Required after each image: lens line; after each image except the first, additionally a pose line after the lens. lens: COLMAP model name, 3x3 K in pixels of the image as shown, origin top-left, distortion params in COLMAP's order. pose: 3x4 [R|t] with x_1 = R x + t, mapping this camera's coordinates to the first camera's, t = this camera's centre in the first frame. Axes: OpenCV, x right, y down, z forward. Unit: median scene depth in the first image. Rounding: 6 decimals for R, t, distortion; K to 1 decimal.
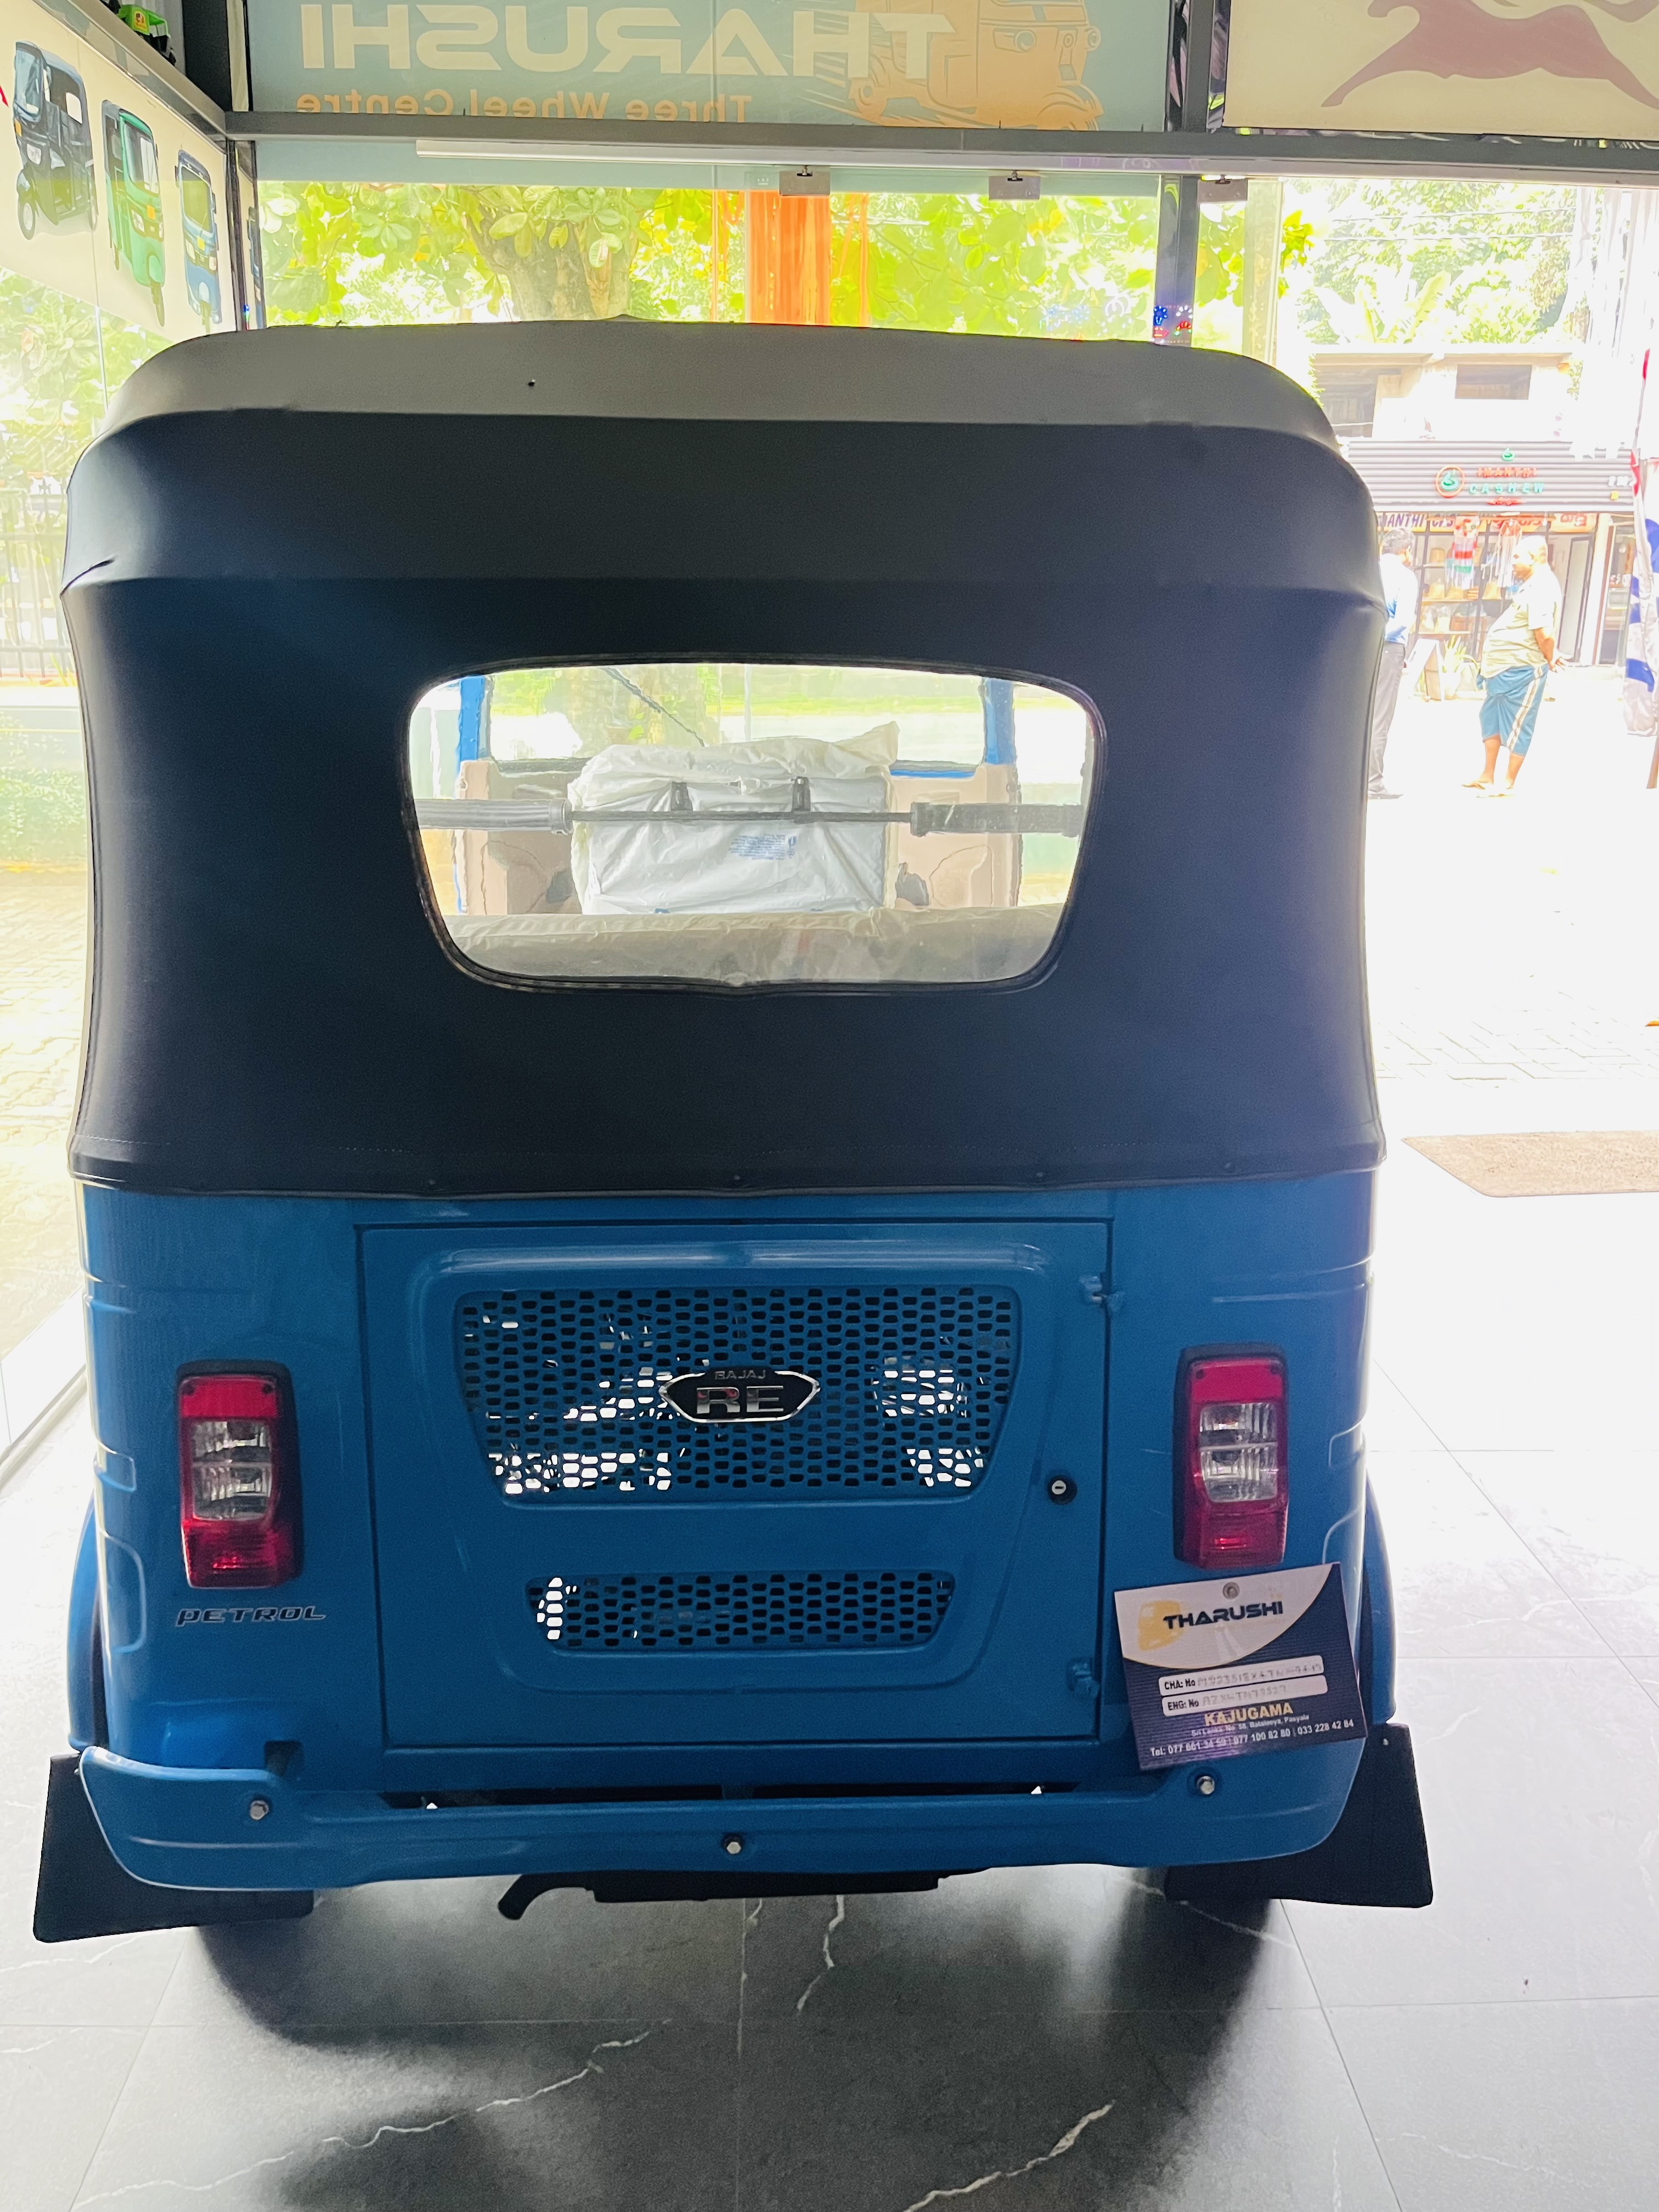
lens RADIAL K [[1660.4, 0, 829.5], [0, 1660.4, 1106.0], [0, 0, 1]] dist [0.002859, 0.001467]
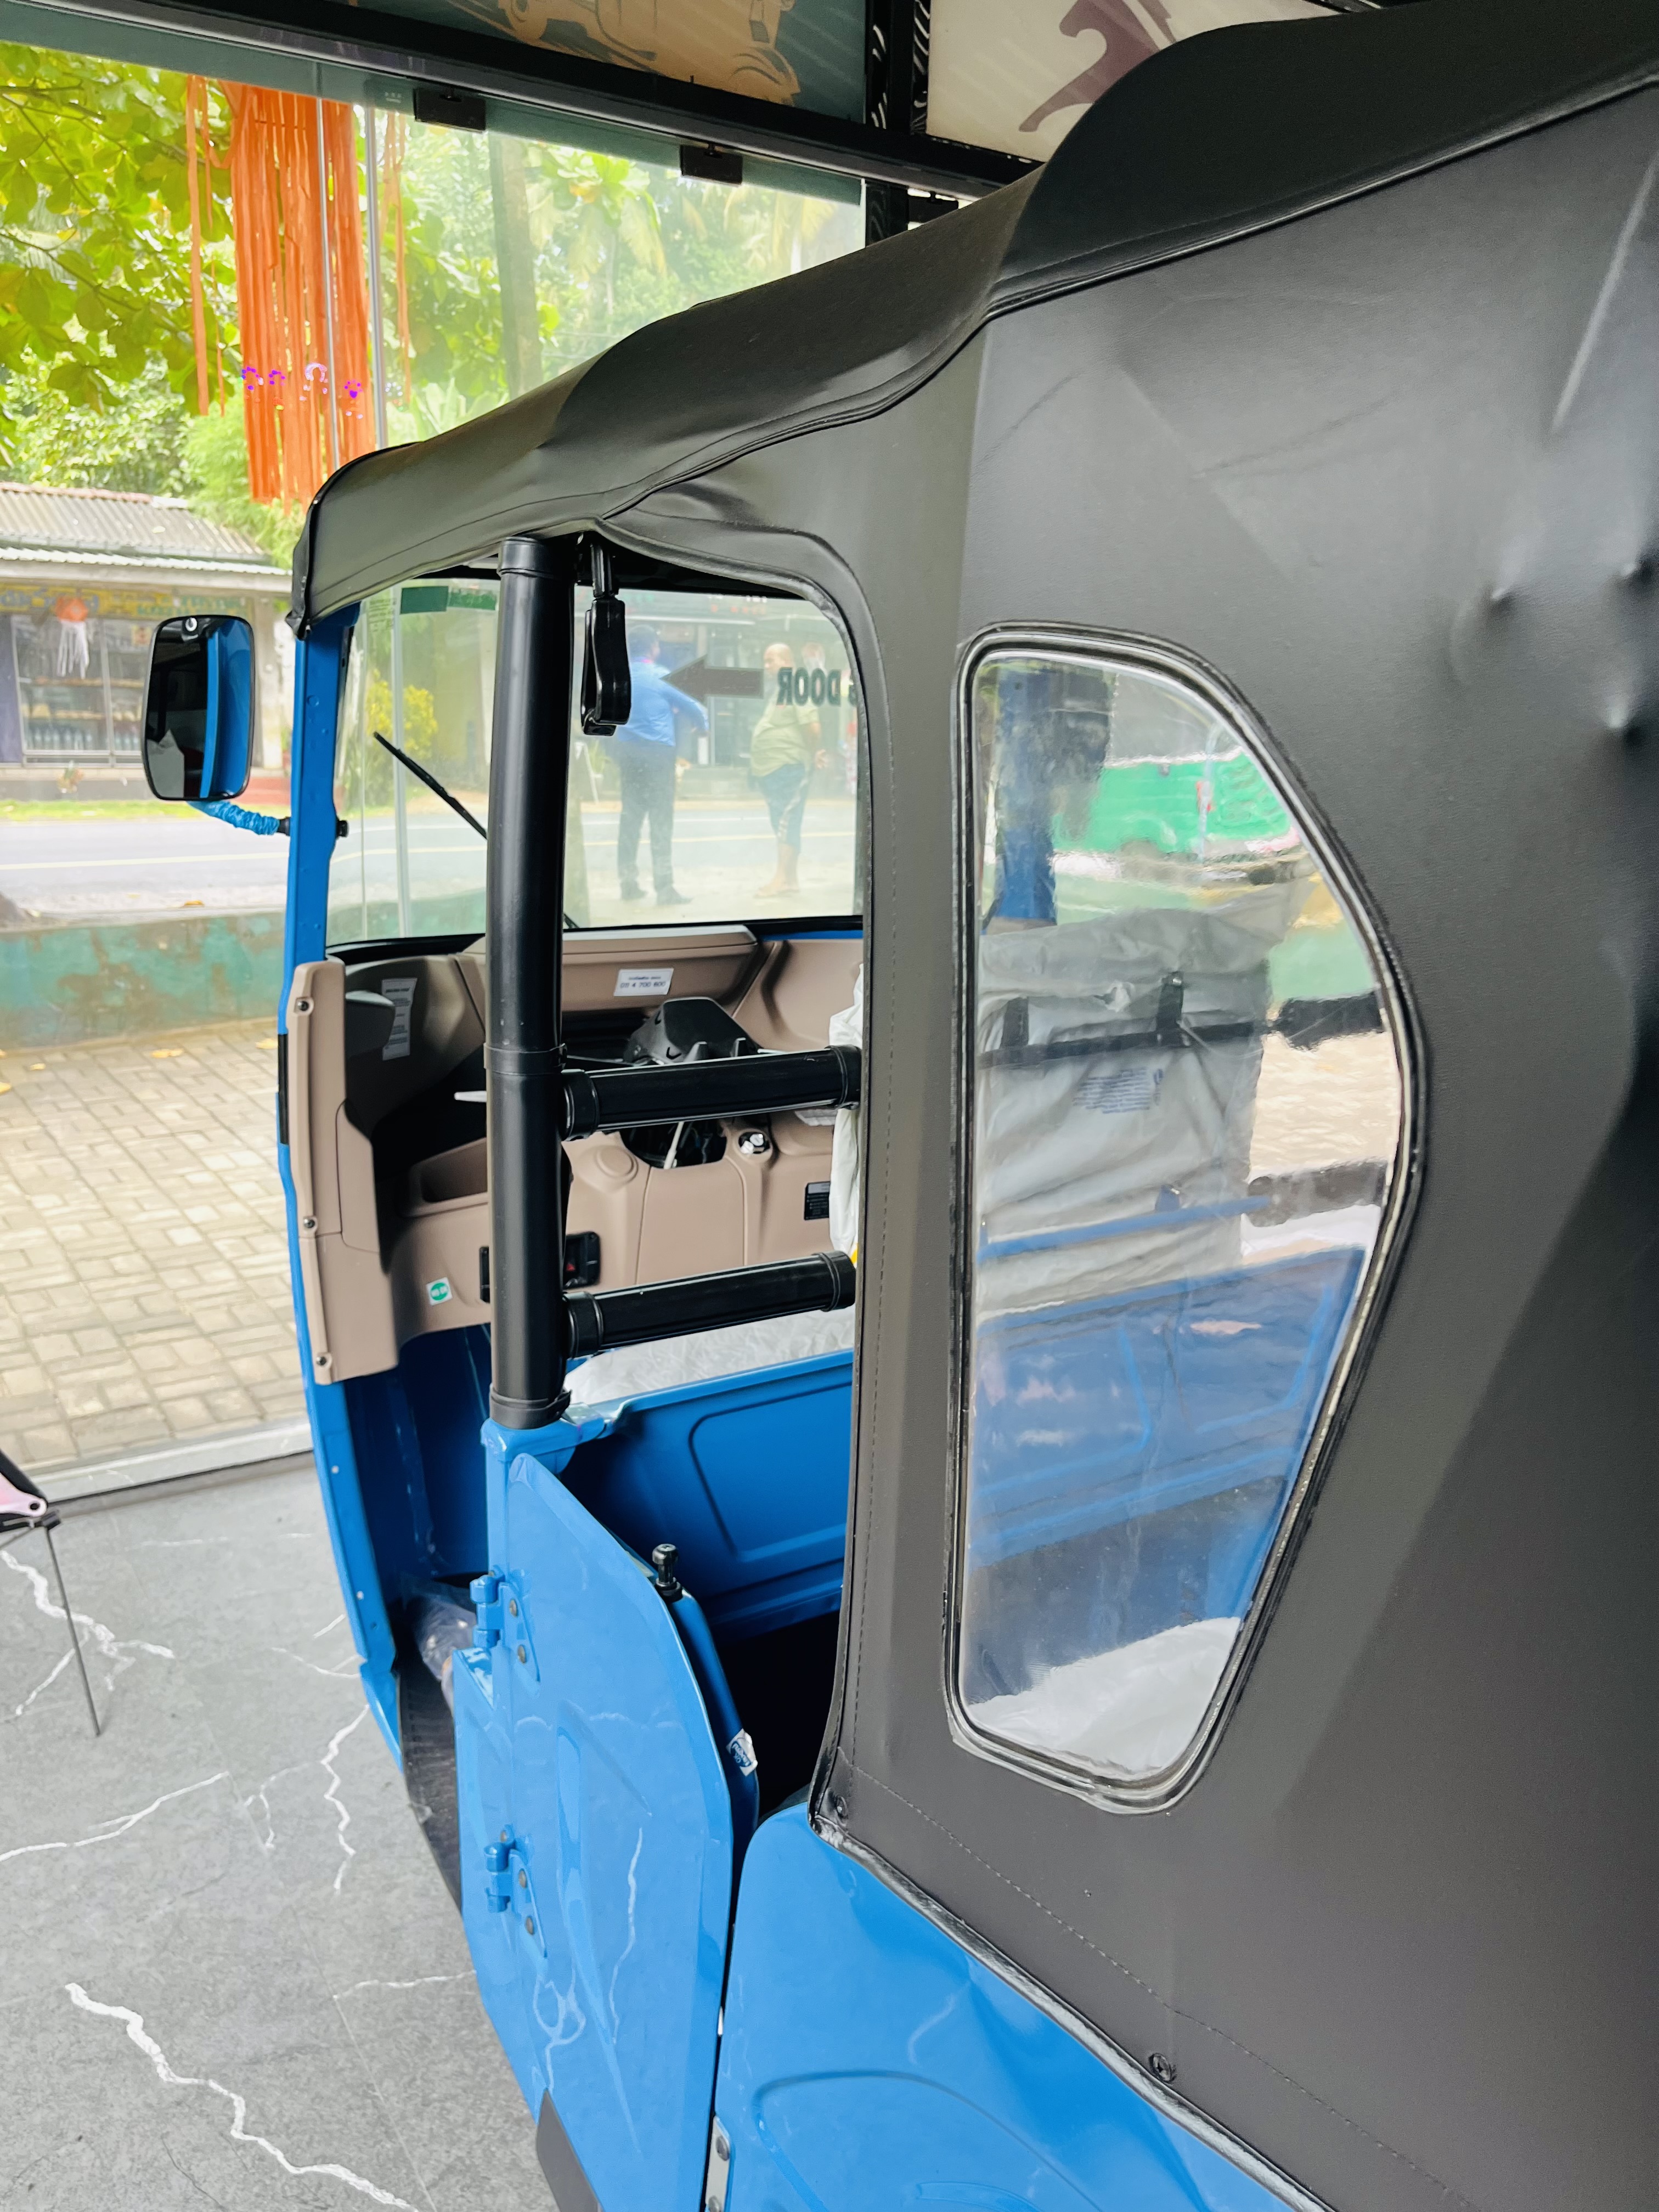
lens RADIAL K [[1660.4, 0, 829.5], [0, 1660.4, 1106.0], [0, 0, 1]] dist [0.002859, 0.001467]
pose [[0.875258, -0.113798, 0.470078, -0.404641], [0.140529, 0.989831, -0.022035, -0.152479], [-0.462790, 0.085346, 0.882350, 0.527389]]
